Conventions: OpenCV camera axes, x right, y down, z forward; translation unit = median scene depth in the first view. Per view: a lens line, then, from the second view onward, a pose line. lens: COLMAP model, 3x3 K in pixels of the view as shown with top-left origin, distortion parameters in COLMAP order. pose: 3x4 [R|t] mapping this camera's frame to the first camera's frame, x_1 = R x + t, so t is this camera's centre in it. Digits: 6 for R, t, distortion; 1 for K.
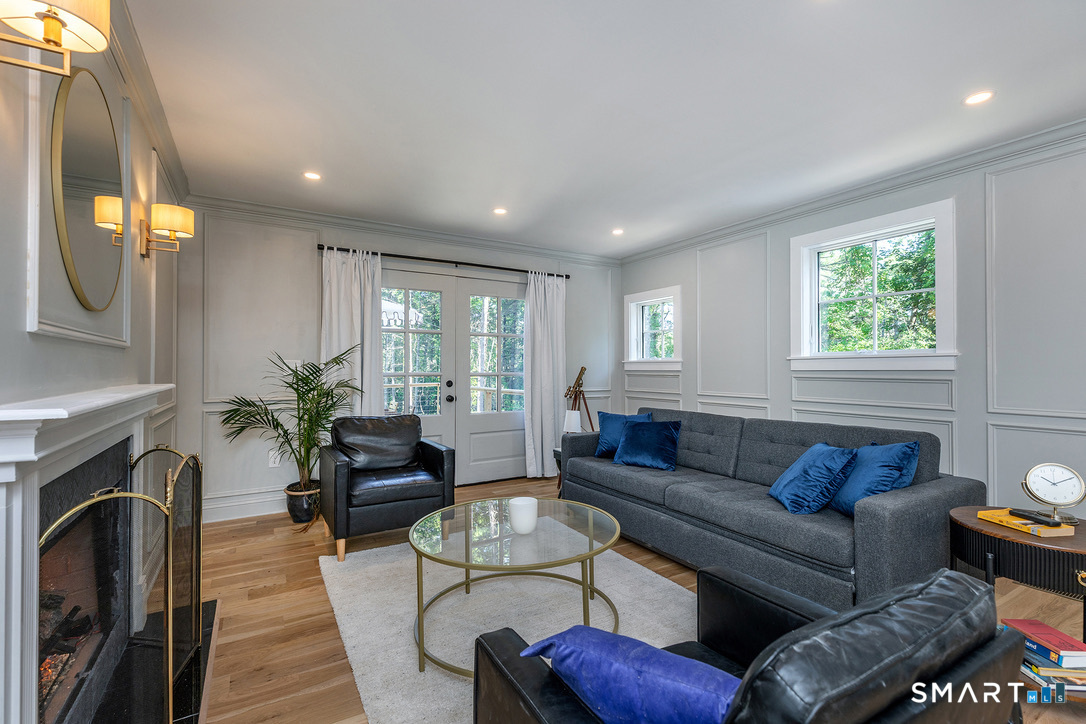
lens RADIAL K [[483.6, 0, 546.4], [0, 483.6, 360.9], [0, 0, 1]] dist [0.022081, -0.005192]
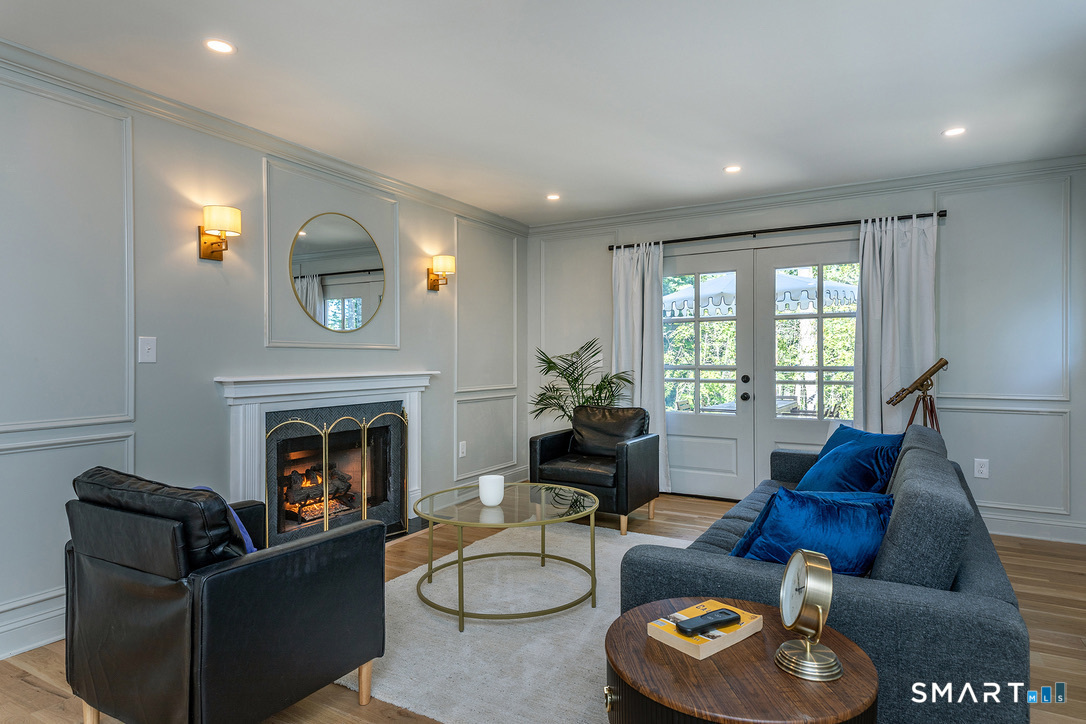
lens RADIAL K [[619.8, 0, 546.5], [0, 619.8, 358.9], [0, 0, 1]] dist [0.041976, -0.000444]
pose [[0.485992, -0.001735, -0.873962, 0.650029], [0.014781, 0.999871, 0.006234, 0.000614], [0.873838, -0.015948, 0.485955, 0.199329]]
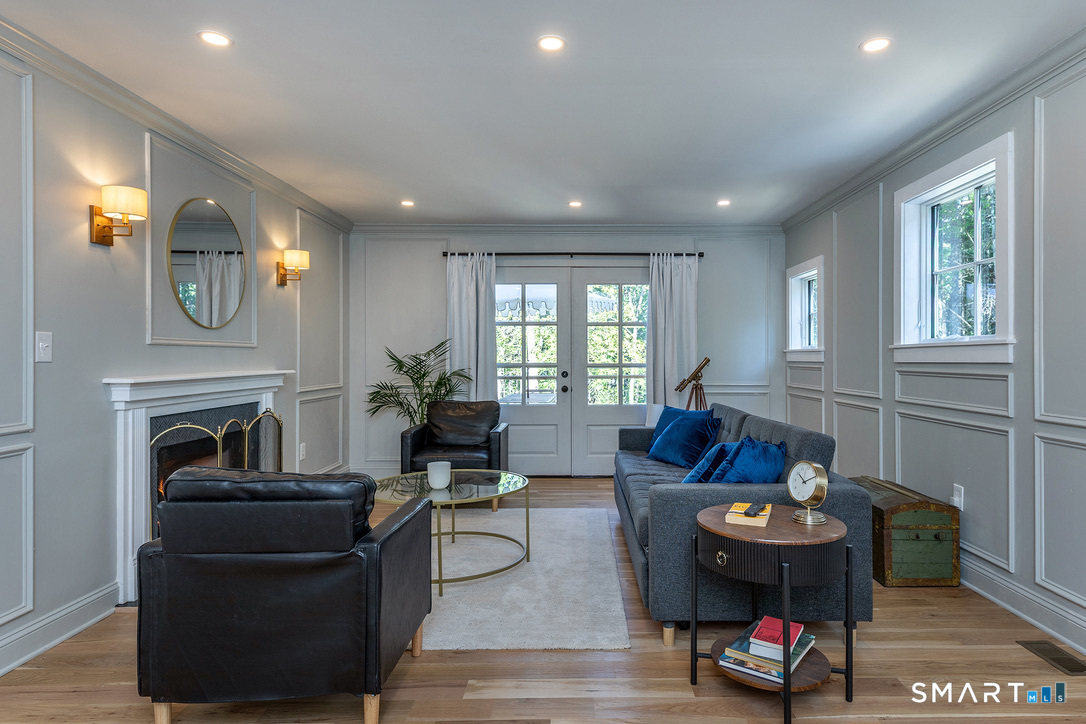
lens RADIAL K [[631.8, 0, 587.7], [0, 631.8, 353.7], [0, 0, 1]] dist [0.018412, -0.001156]
pose [[0.863234, -0.003466, -0.504791, 0.571182], [0.008285, 0.999939, 0.007301, -0.005764], [0.504735, -0.010485, 0.863211, -0.124579]]
